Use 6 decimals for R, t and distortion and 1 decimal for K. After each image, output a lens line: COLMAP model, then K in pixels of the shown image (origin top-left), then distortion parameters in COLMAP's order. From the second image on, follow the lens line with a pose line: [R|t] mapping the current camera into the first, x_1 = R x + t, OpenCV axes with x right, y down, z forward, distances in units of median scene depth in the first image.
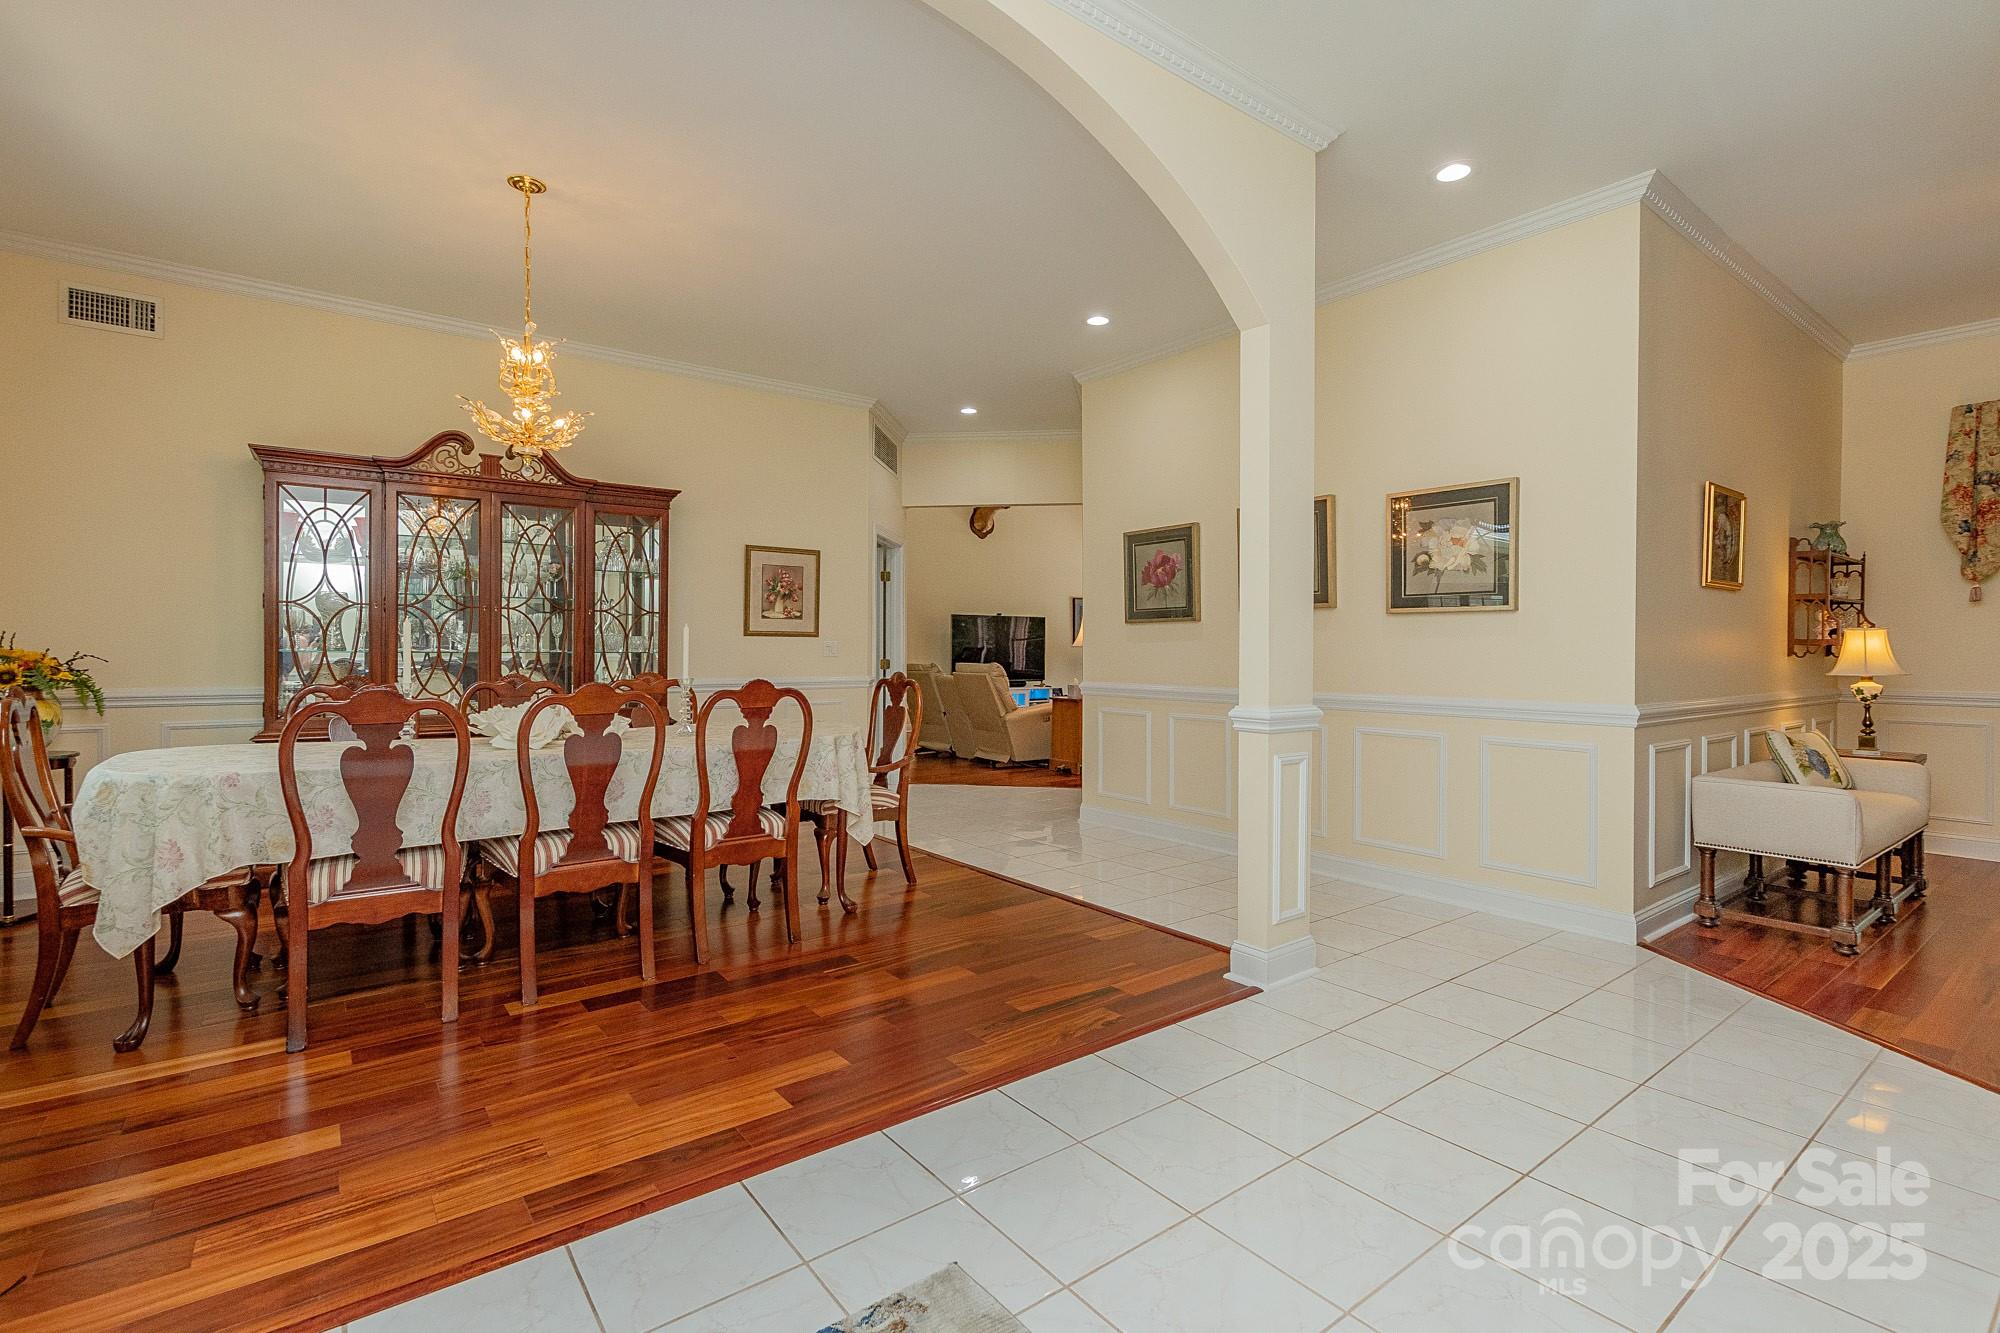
lens RADIAL K [[891.4, 0, 994.0], [0, 891.4, 655.1], [0, 0, 1]] dist [-0.012184, -0.000115]
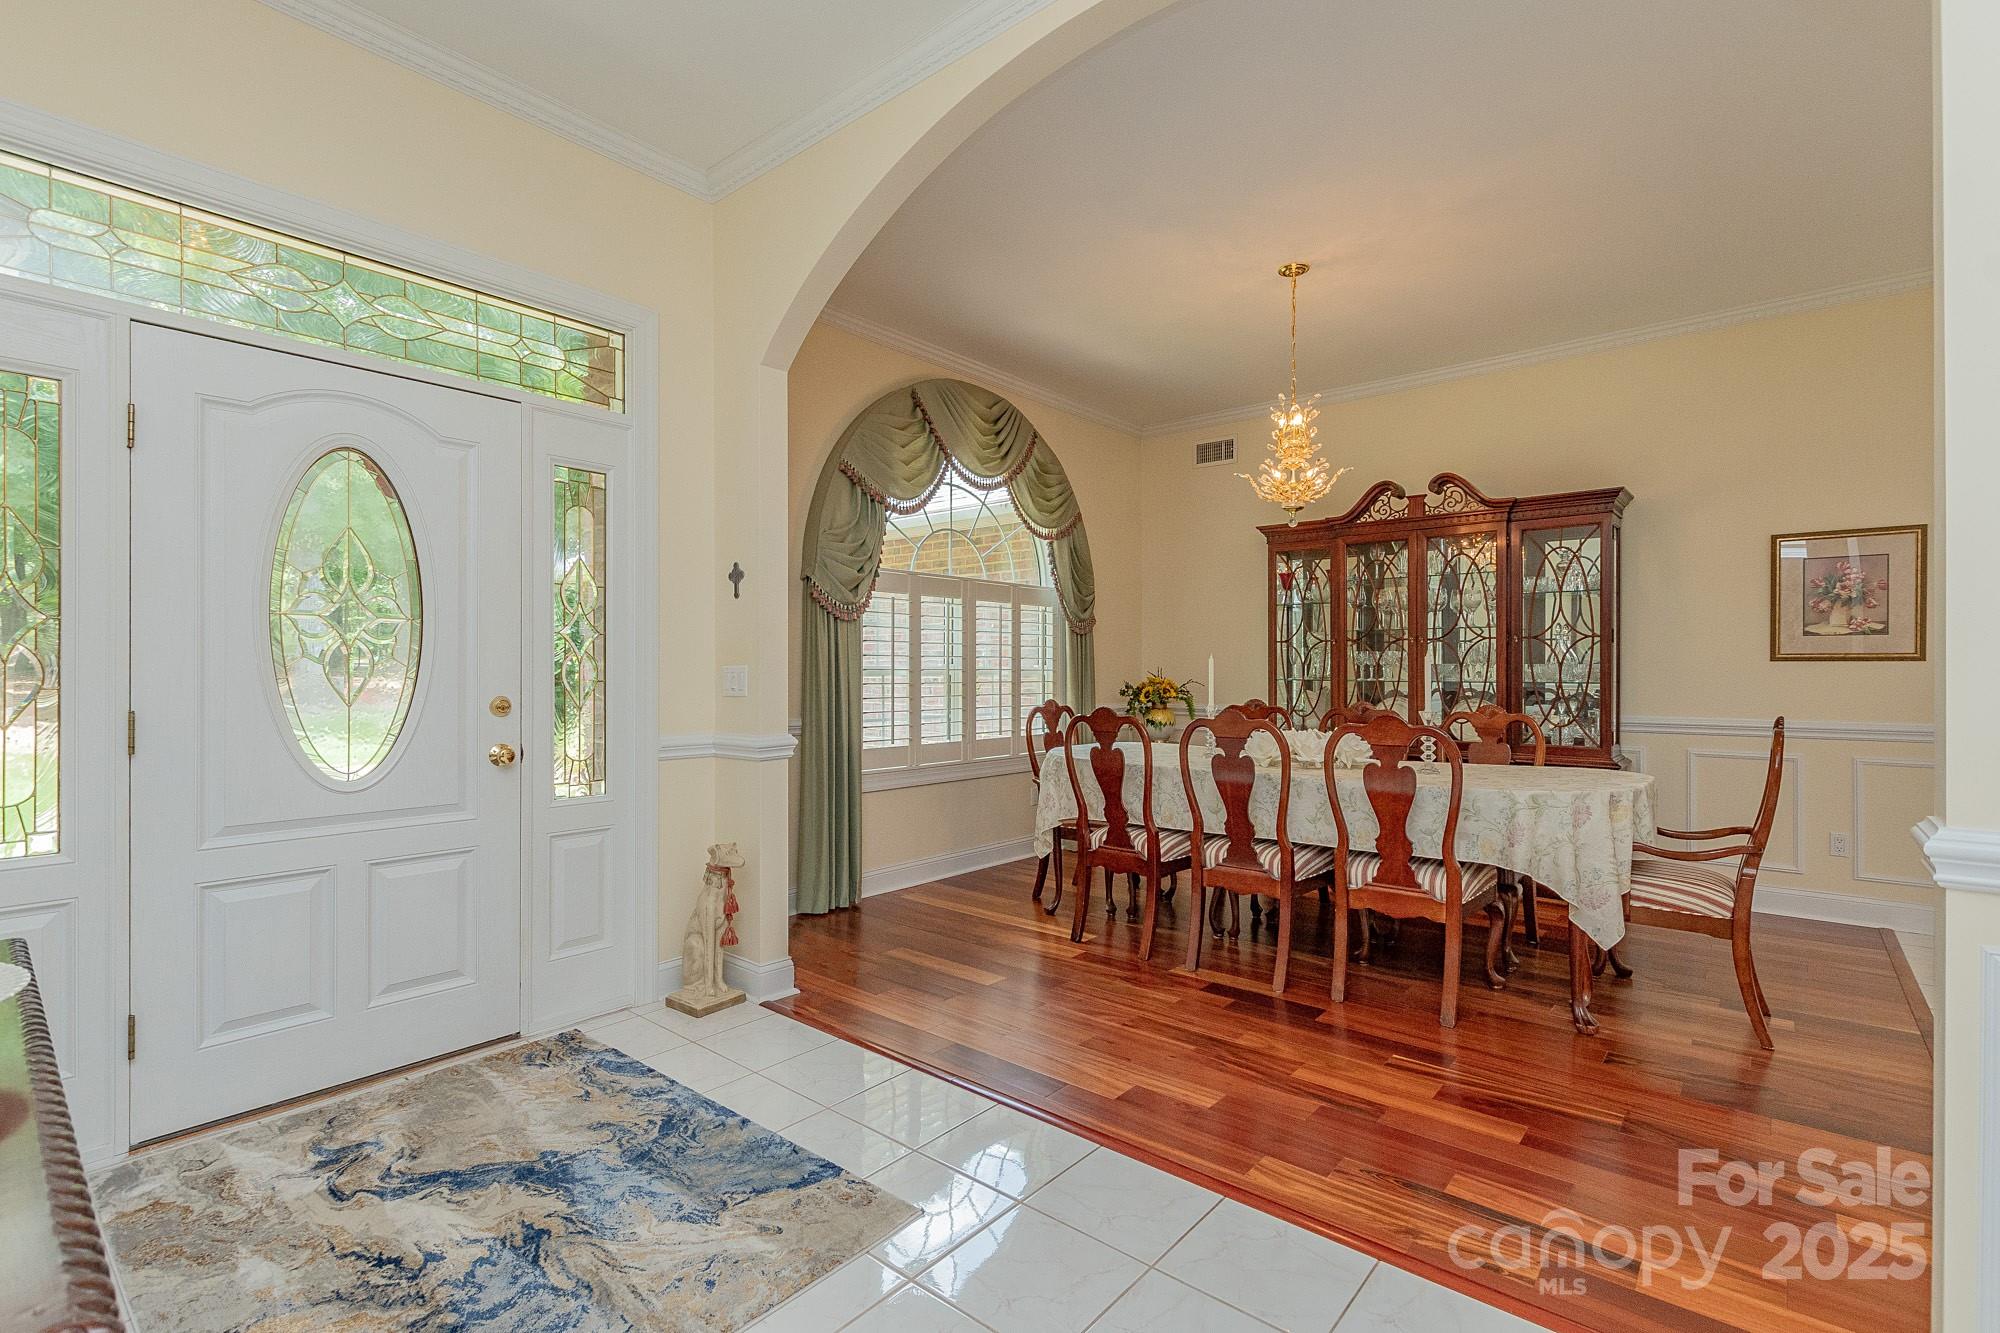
lens RADIAL K [[910.0, 0, 995.5], [0, 910.0, 673.2], [0, 0, 1]] dist [0.000159, -0.000045]
pose [[0.209502, -0.001470, -0.977807, 0.519584], [-0.005976, 0.999978, -0.002784, -0.009737], [0.977790, 0.006427, 0.209489, 0.377504]]
